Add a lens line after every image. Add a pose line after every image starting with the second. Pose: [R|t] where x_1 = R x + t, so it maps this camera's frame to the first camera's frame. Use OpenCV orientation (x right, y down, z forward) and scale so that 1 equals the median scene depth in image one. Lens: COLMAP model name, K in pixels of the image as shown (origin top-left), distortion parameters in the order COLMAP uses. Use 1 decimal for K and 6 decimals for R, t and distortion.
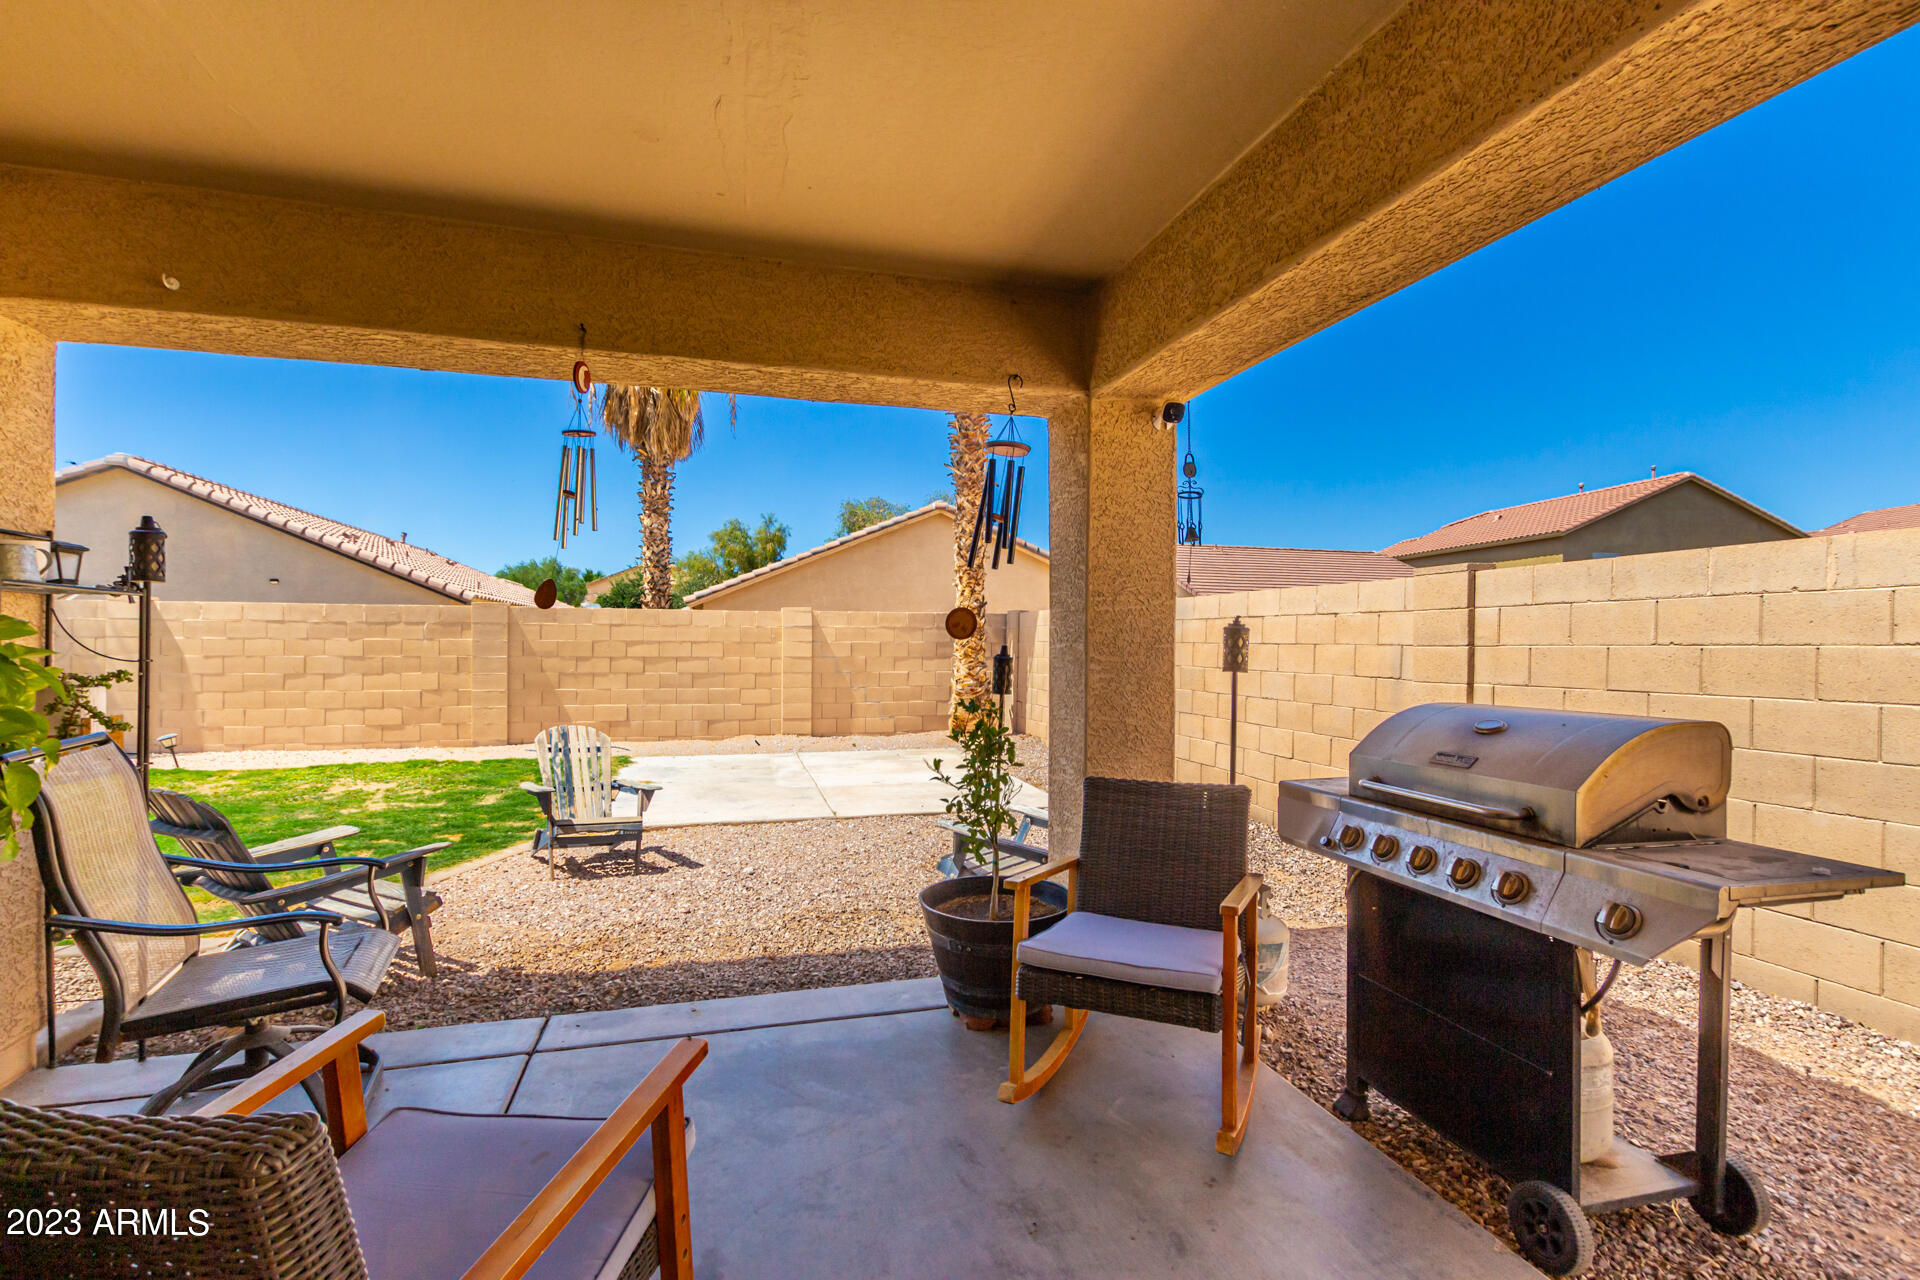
lens RADIAL K [[879.2, 0, 966.9], [0, 879.2, 645.2], [0, 0, 1]] dist [0.005159, -0.000322]
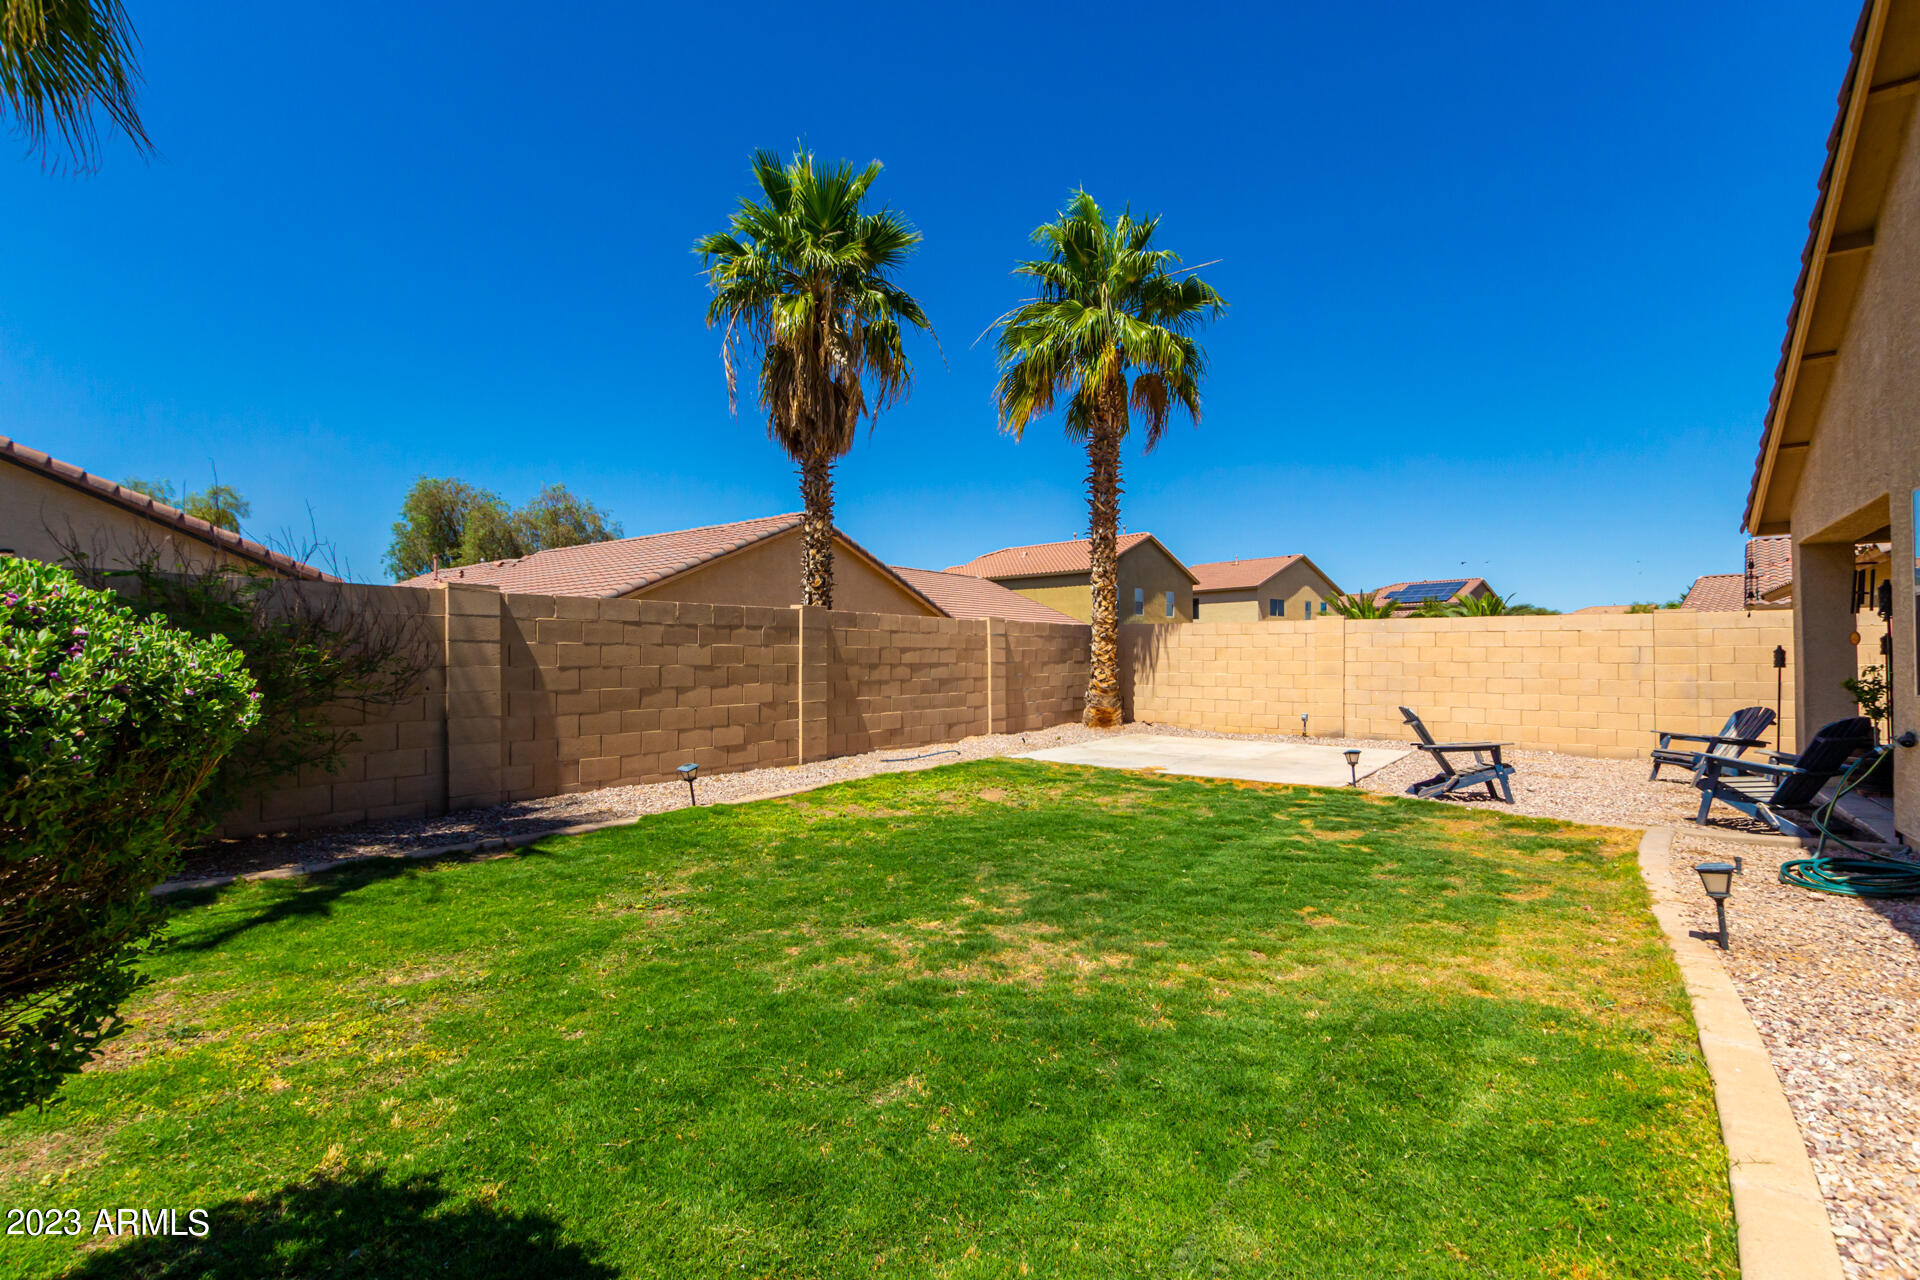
lens RADIAL K [[879.2, 0, 957.9], [0, 879.2, 651.5], [0, 0, 1]] dist [0.005159, -0.000322]
pose [[0.785885, -0.003501, 0.618363, -1.026761], [0.007052, 0.999970, -0.003302, 0.003414], [-0.618333, 0.006956, 0.785885, 0.191241]]
